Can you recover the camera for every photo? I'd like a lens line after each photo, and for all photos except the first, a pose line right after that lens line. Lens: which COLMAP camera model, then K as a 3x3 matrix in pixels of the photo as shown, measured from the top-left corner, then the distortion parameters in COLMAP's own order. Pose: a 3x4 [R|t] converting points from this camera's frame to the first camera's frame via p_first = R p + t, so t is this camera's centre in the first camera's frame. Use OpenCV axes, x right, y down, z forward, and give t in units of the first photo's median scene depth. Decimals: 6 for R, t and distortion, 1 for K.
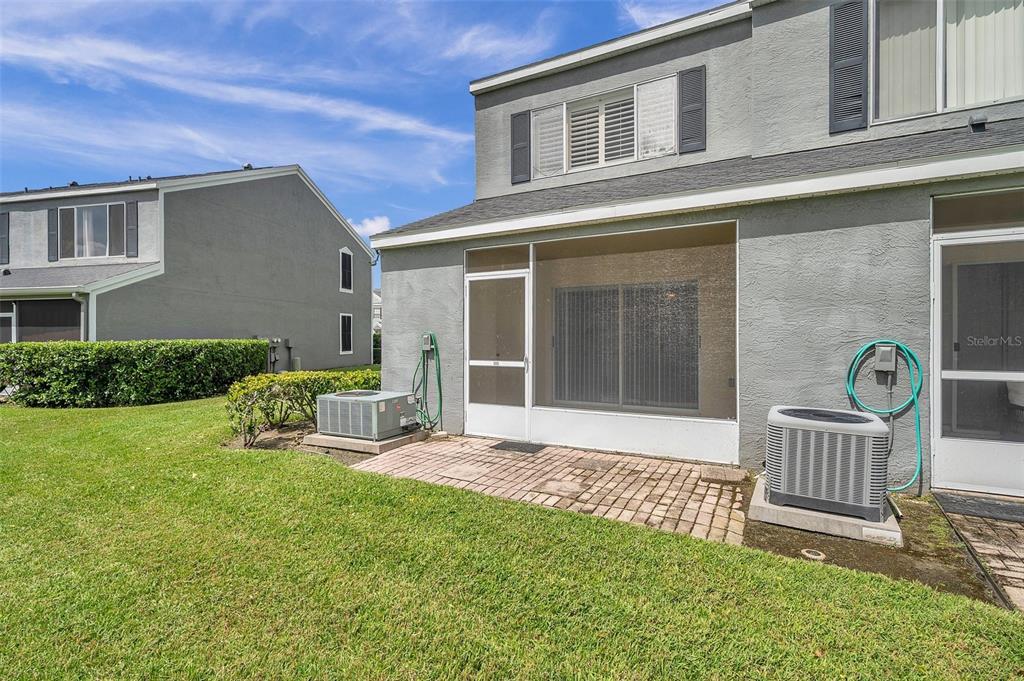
lens RADIAL K [[496.1, 0, 511.5], [0, 496.1, 342.0], [0, 0, 1]] dist [0.001150, 0.000034]
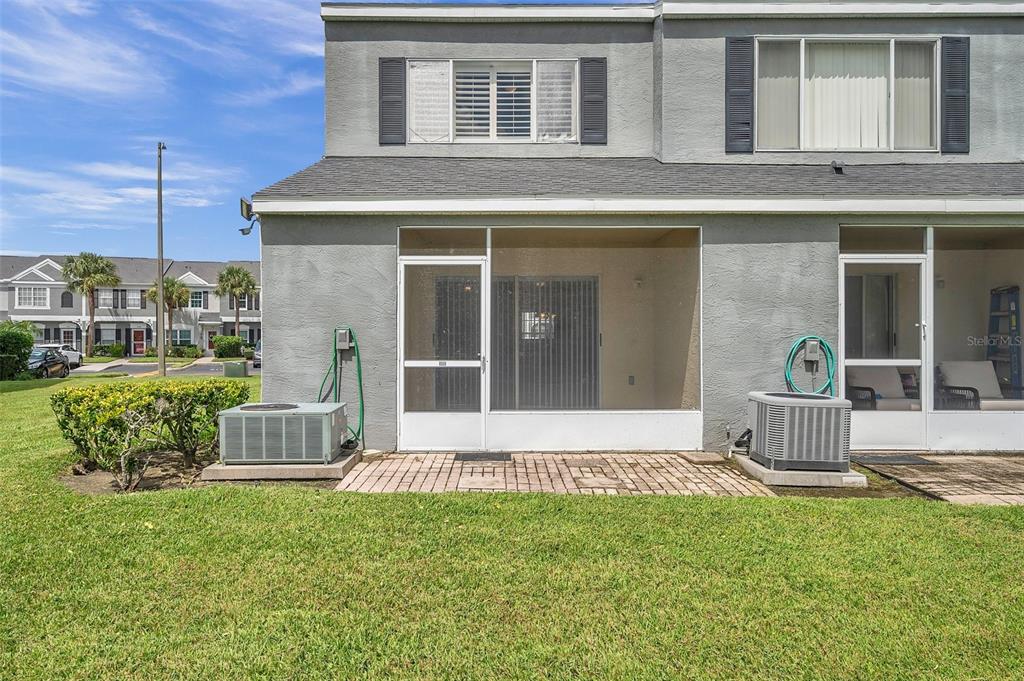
lens RADIAL K [[652.3, 0, 518.2], [0, 652.3, 341.8], [0, 0, 1]] dist [0.000731, 0.003596]
pose [[0.871549, -0.000593, 0.490307, -0.483950], [0.002683, 0.999990, -0.003559, 0.010380], [-0.490300, 0.004417, 0.871542, -0.046409]]
